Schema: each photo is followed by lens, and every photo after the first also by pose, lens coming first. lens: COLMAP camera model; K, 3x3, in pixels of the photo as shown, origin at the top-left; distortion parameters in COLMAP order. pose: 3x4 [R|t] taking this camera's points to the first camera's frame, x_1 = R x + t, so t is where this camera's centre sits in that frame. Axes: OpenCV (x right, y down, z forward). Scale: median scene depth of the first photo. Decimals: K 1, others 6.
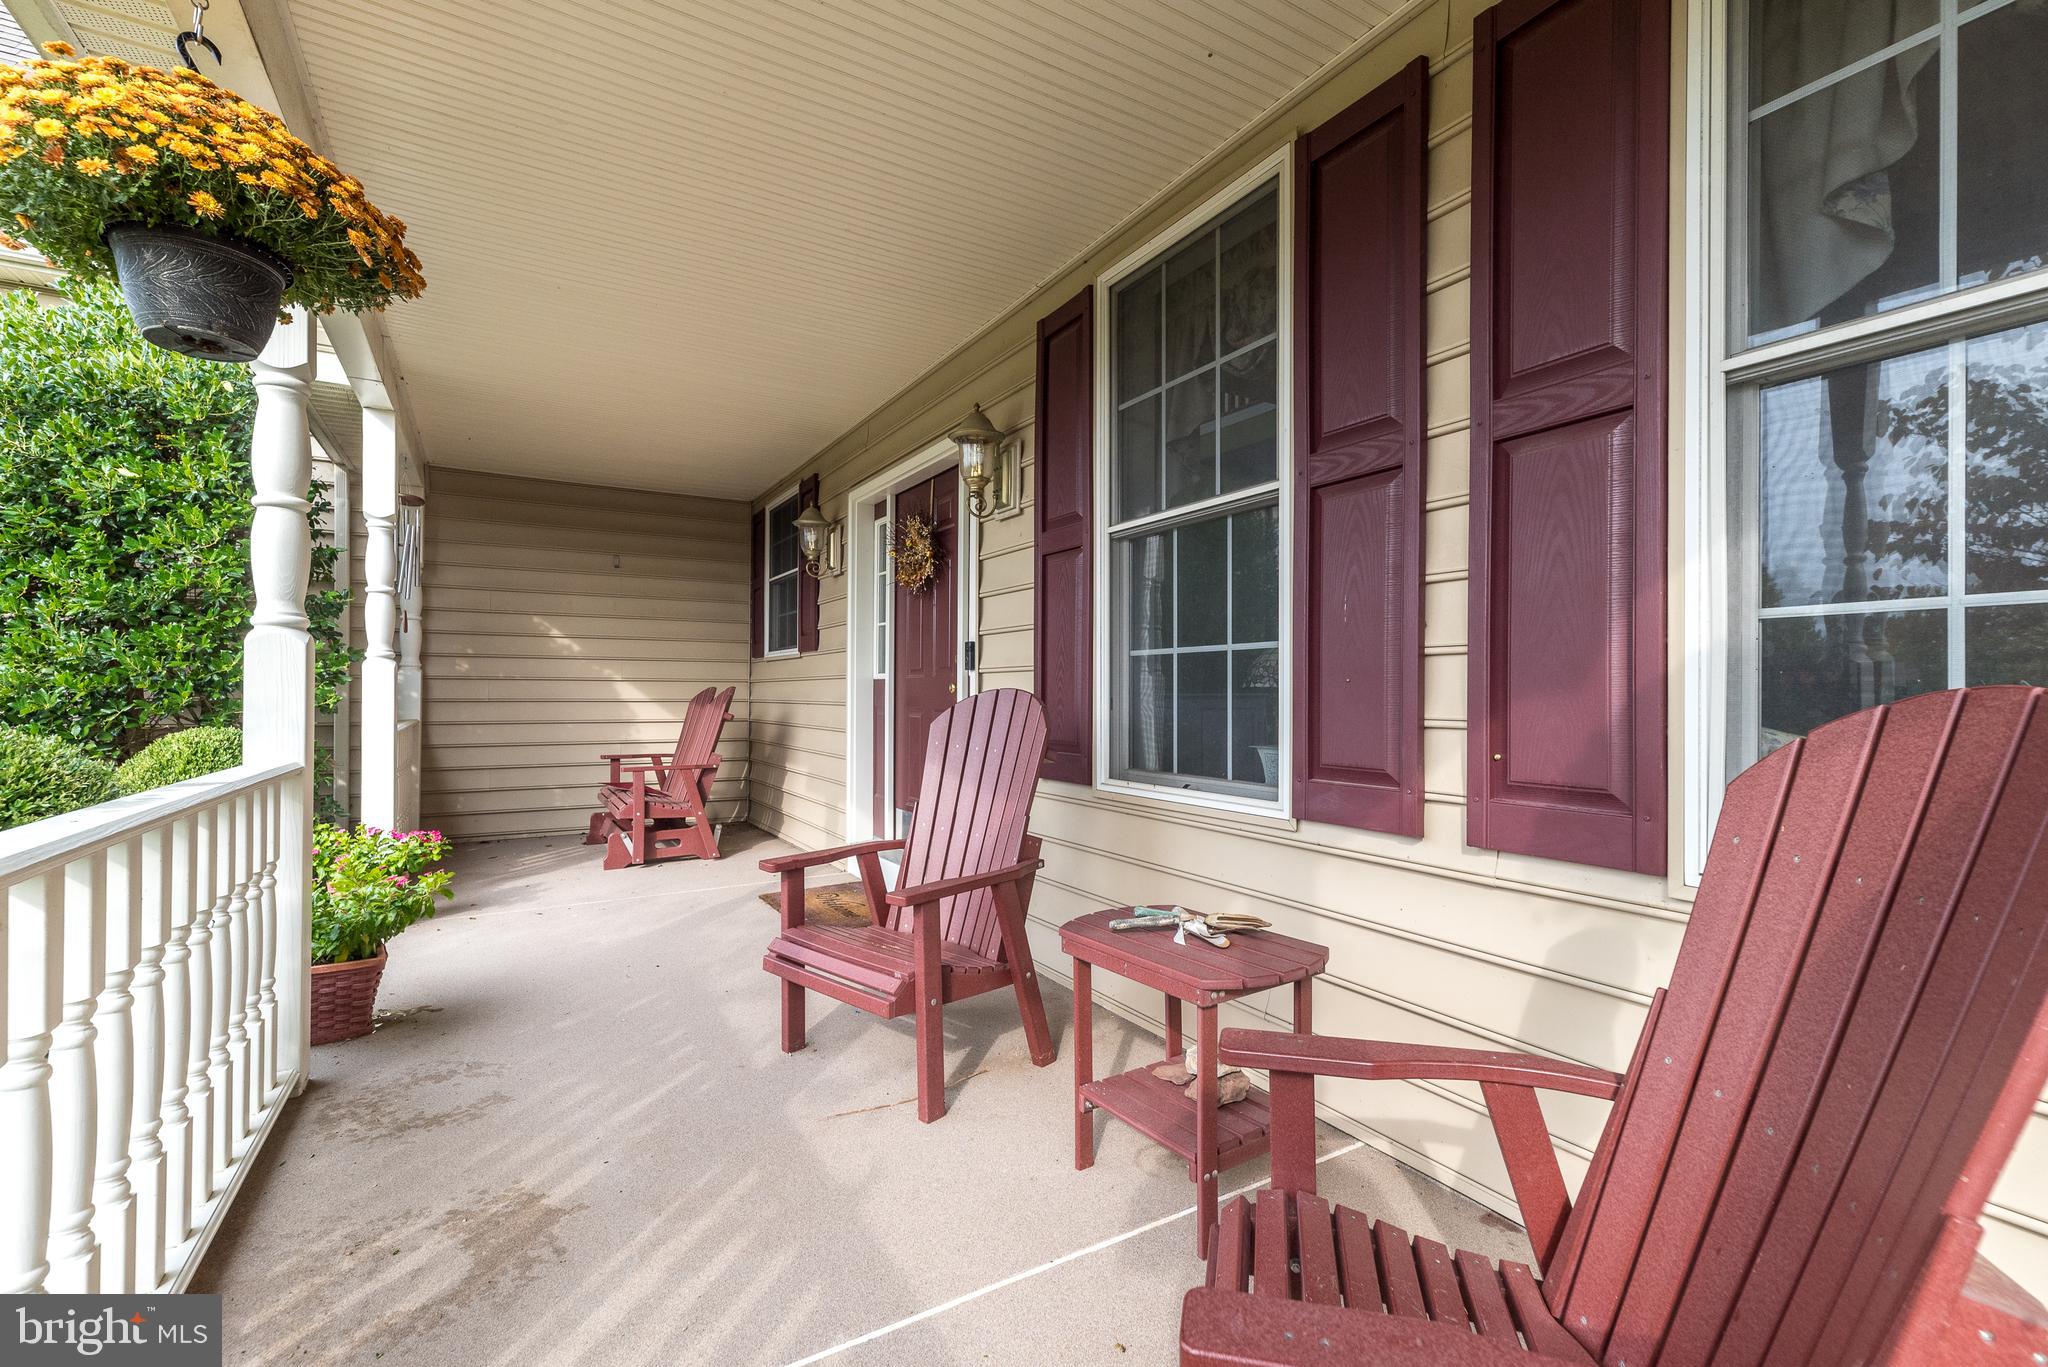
lens RADIAL K [[900.8, 0, 1021.6], [0, 900.8, 690.0], [0, 0, 1]] dist [0.007411, 0.000429]
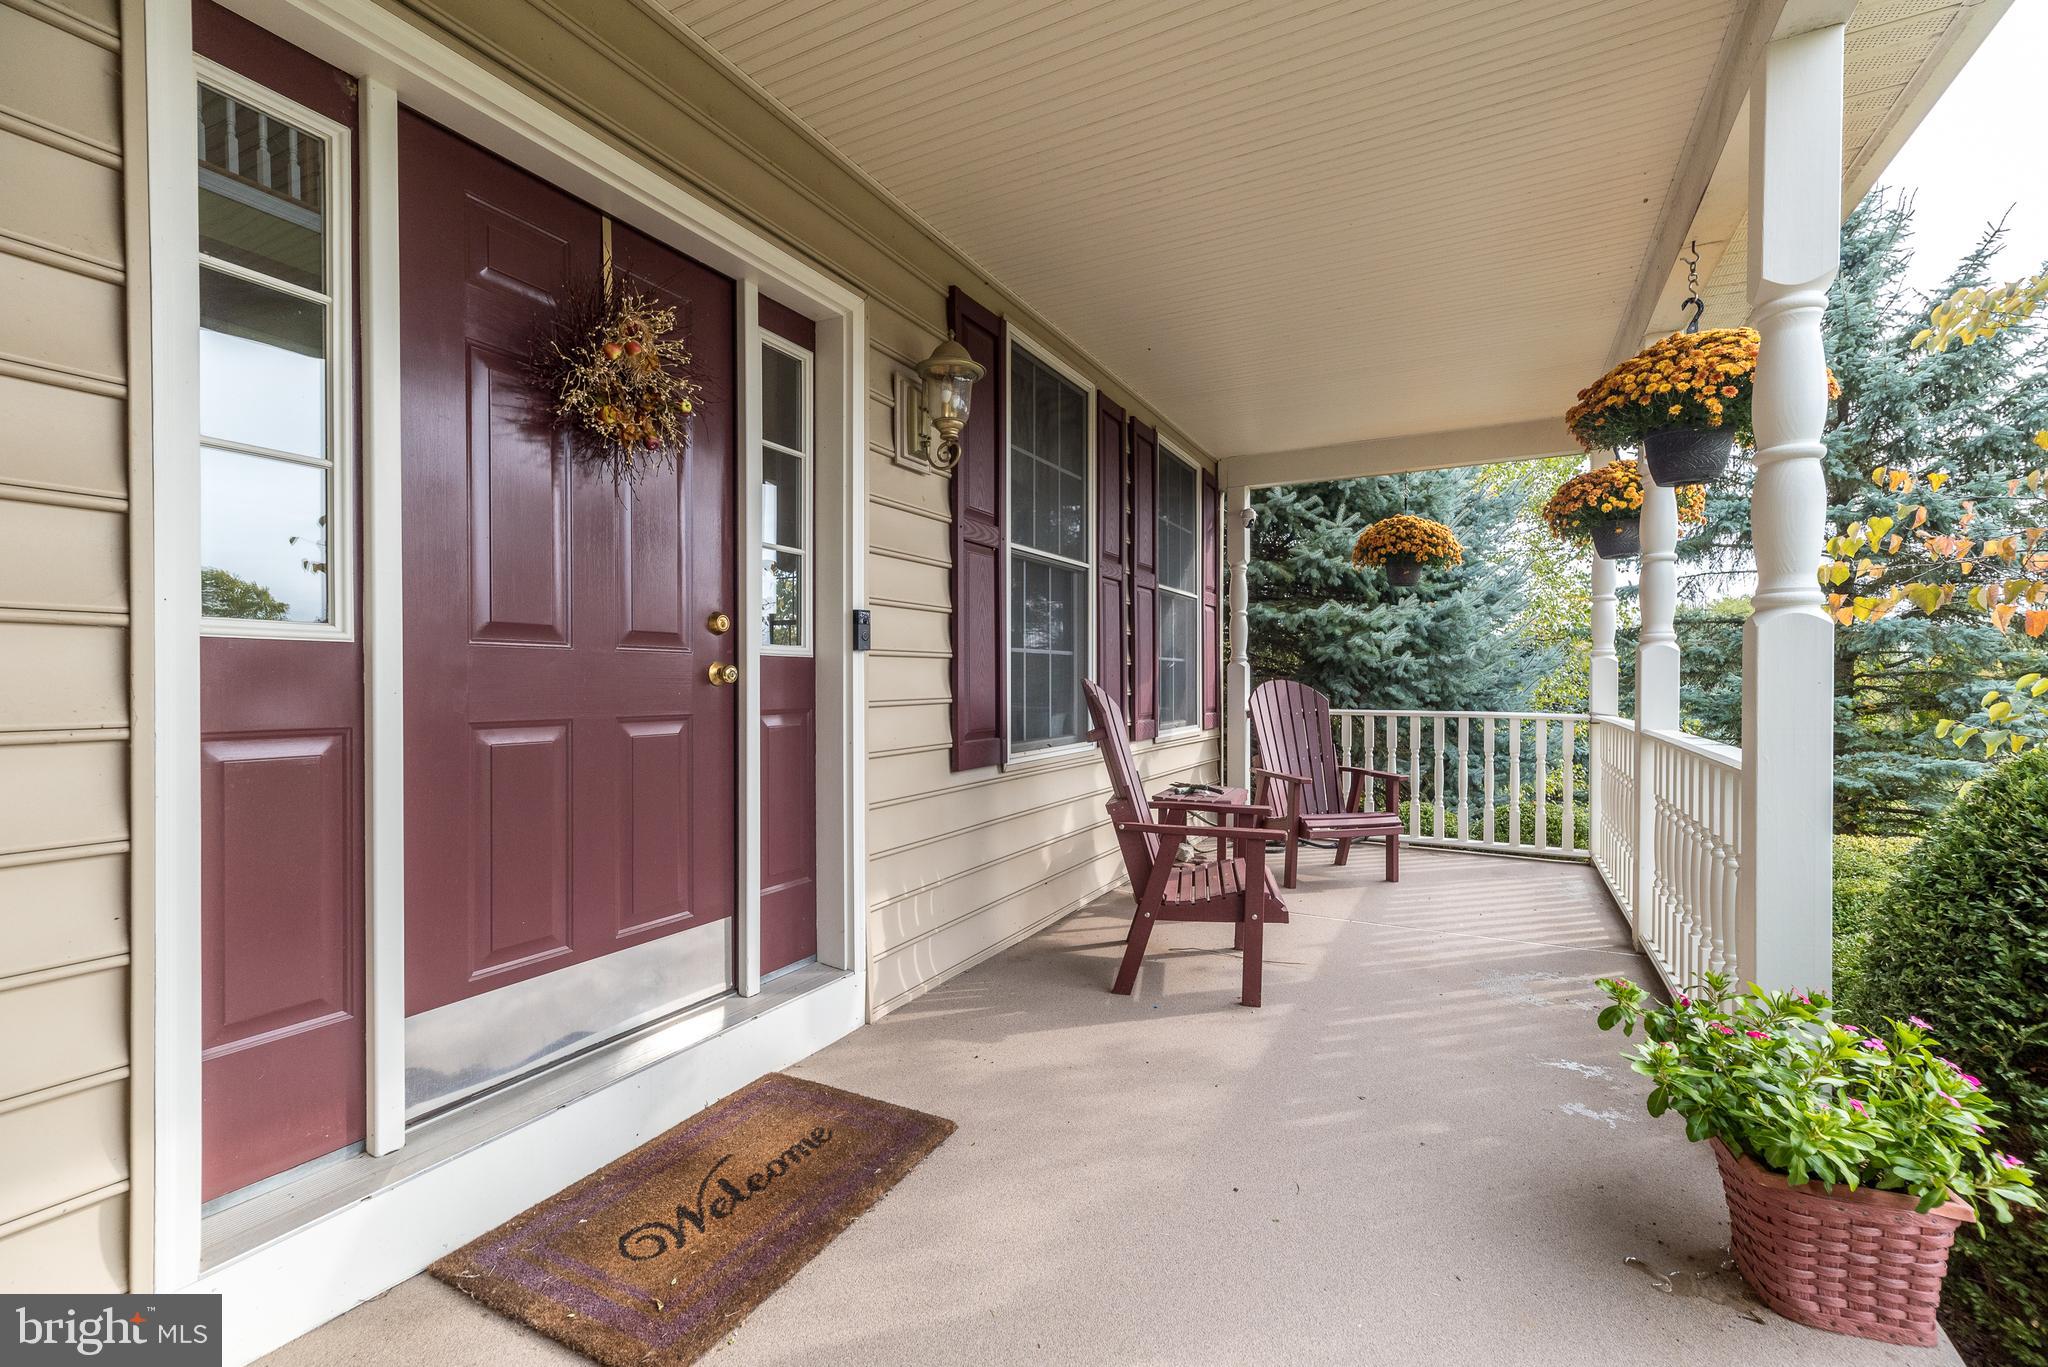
lens RADIAL K [[900.8, 0, 1021.6], [0, 900.8, 690.0], [0, 0, 1]] dist [0.007411, 0.000429]
pose [[-0.533317, -0.010025, 0.845856, -1.149638], [-0.003225, 0.999947, 0.009818, 0.003960], [-0.845909, 0.002508, -0.533321, 2.032978]]
